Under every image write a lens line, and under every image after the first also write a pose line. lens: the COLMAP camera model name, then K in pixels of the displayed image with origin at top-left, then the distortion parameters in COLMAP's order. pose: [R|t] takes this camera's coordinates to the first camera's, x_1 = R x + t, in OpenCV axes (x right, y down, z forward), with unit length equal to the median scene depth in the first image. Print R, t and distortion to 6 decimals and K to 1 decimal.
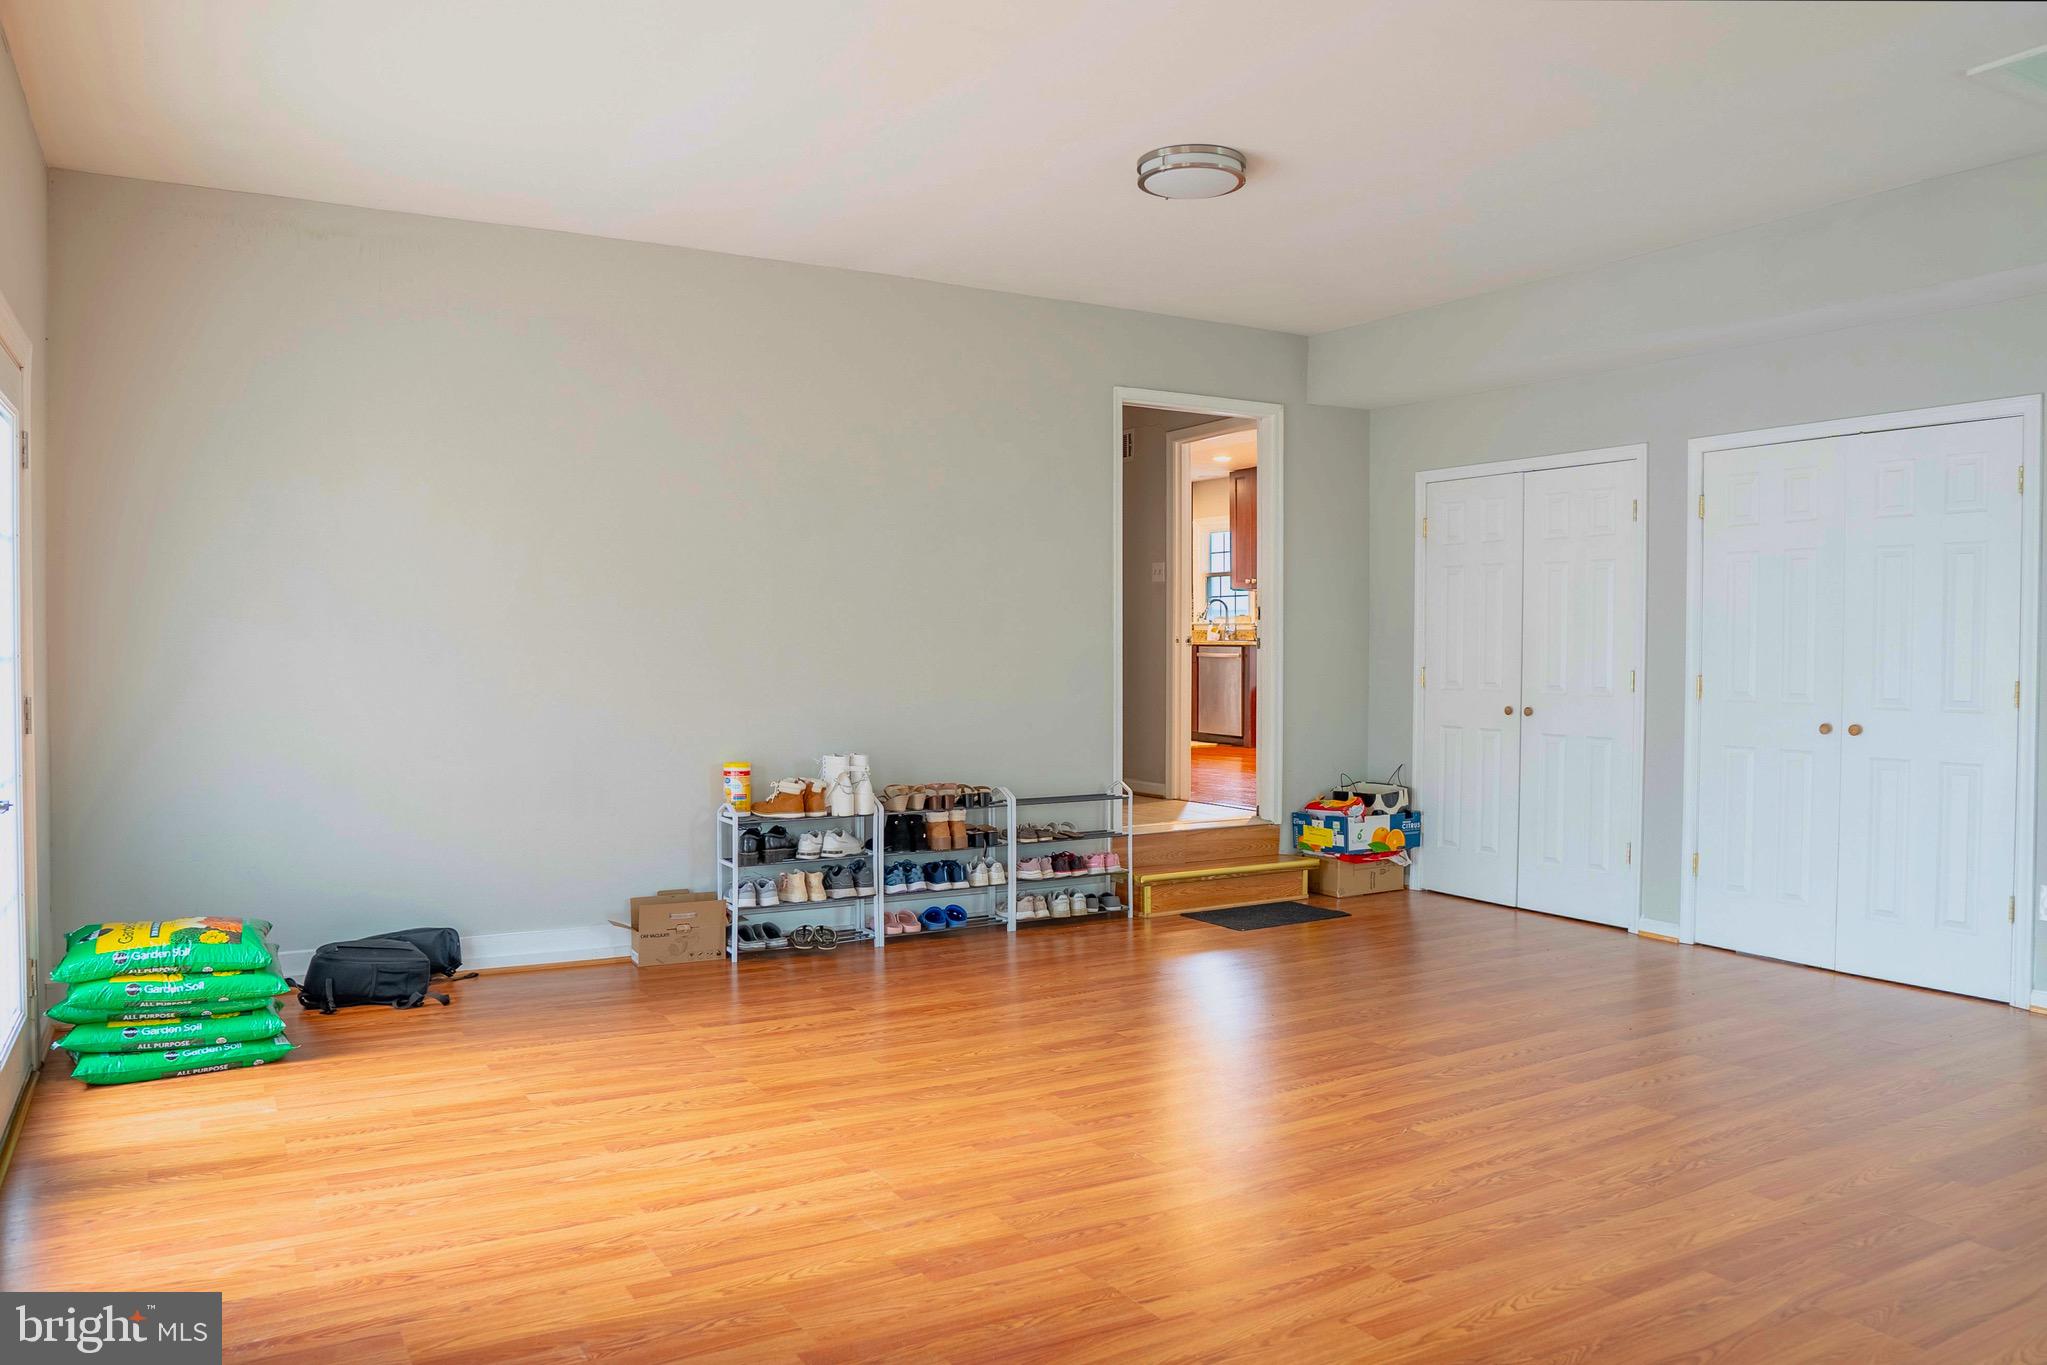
lens RADIAL K [[1476.8, 0, 1023.5], [0, 1476.8, 682.5], [0, 0, 1]] dist [-0.123541, 0.092591]
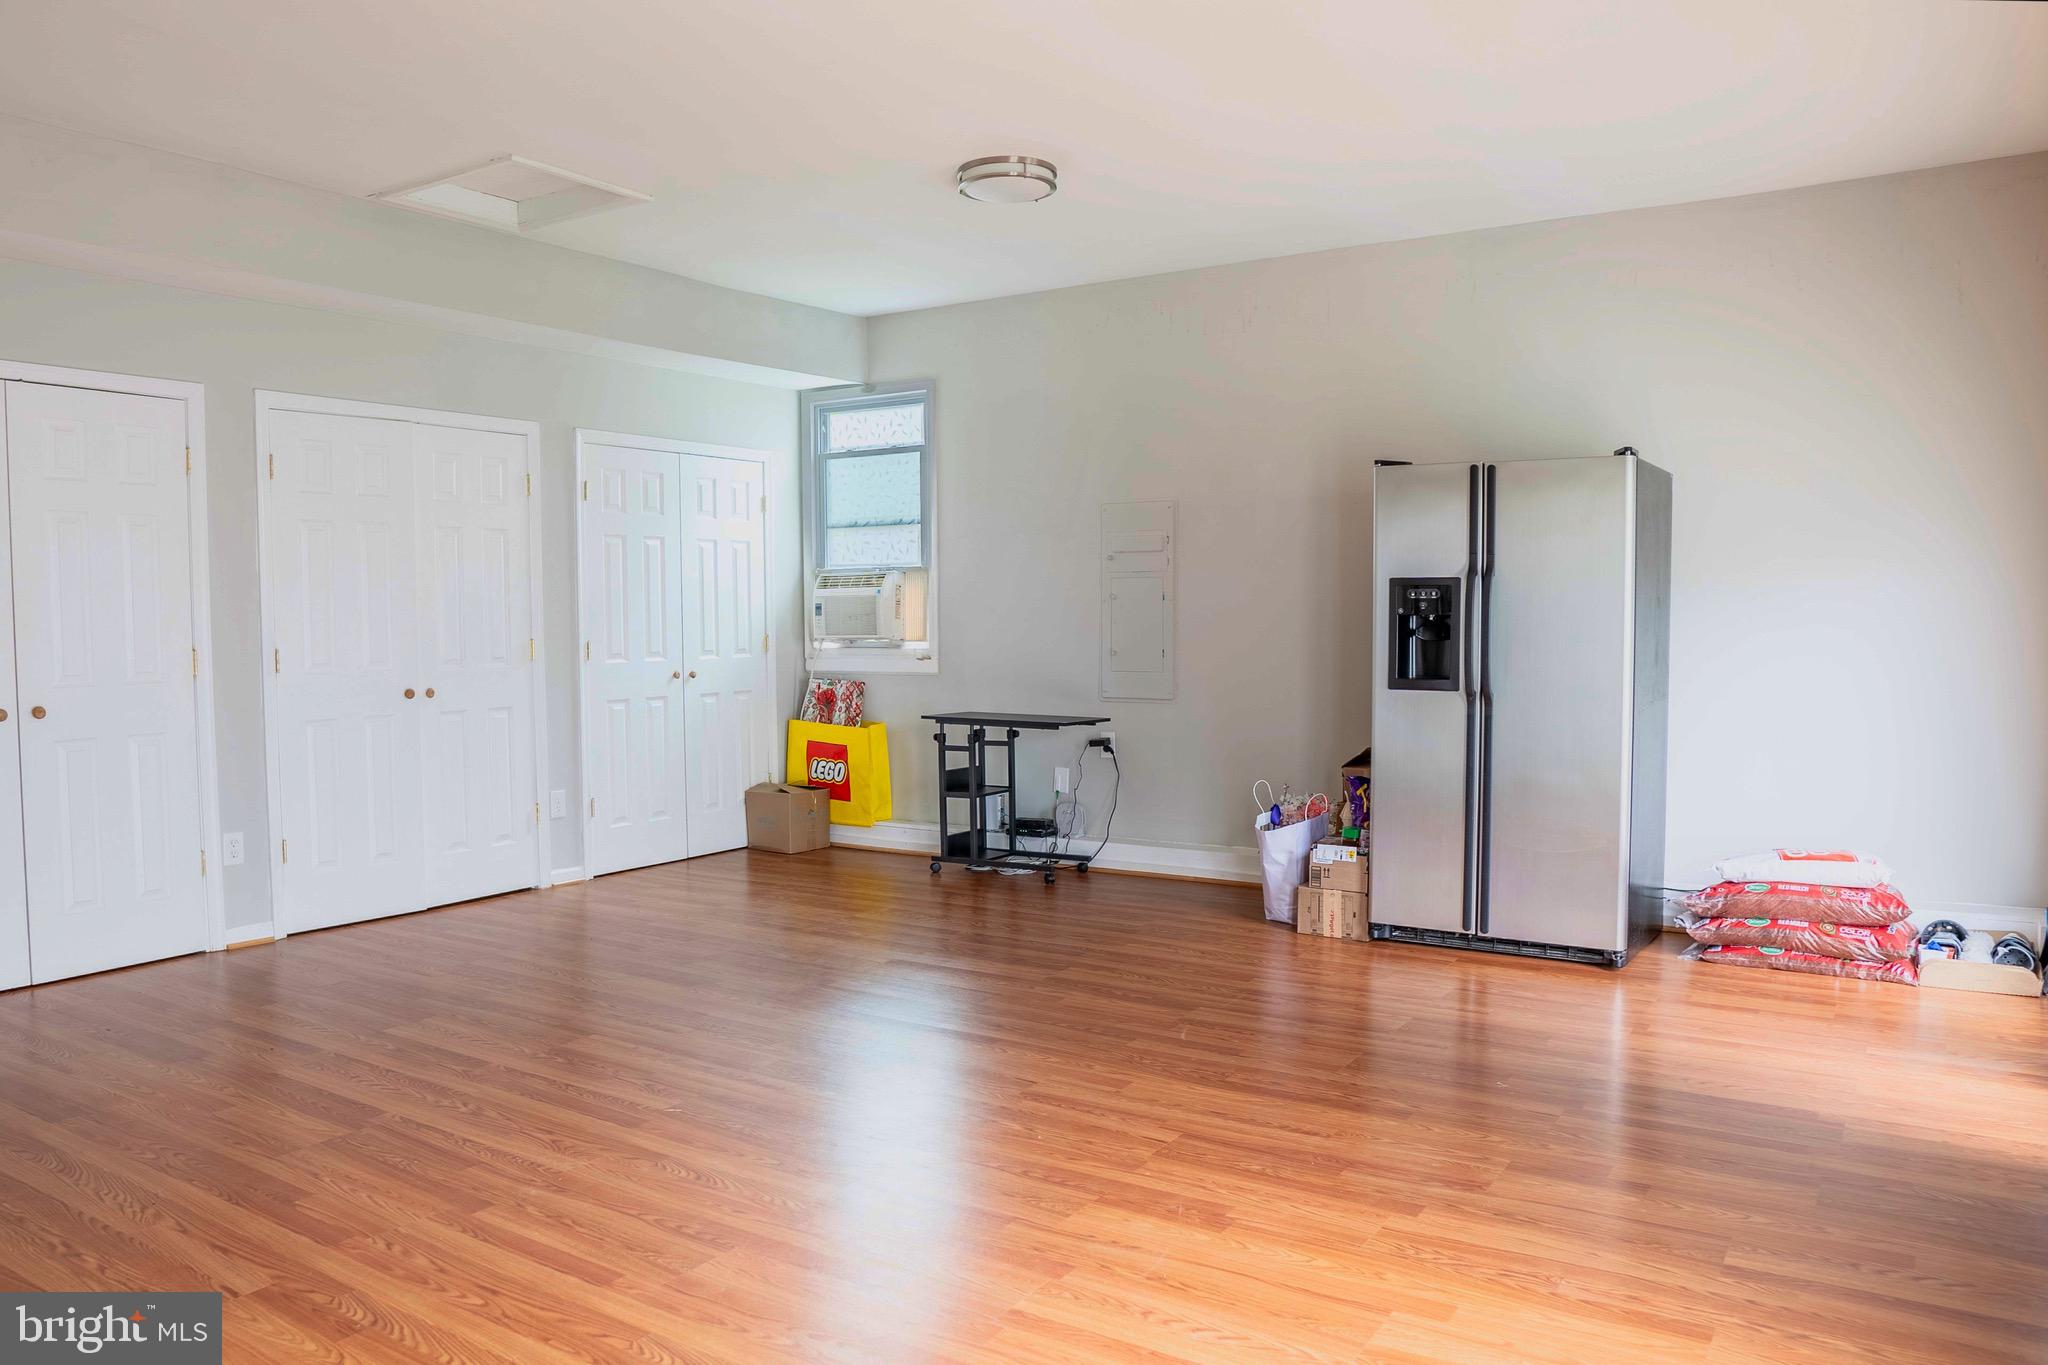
lens RADIAL K [[1477.5, 0, 1024.0], [0, 1477.5, 682.5], [0, 0, 1]] dist [-0.123541, 0.092591]
pose [[-0.450583, -0.044521, 0.891624, -0.636952], [0.030184, 0.997425, 0.065057, -0.032197], [-0.892224, 0.056227, -0.448079, 1.092683]]
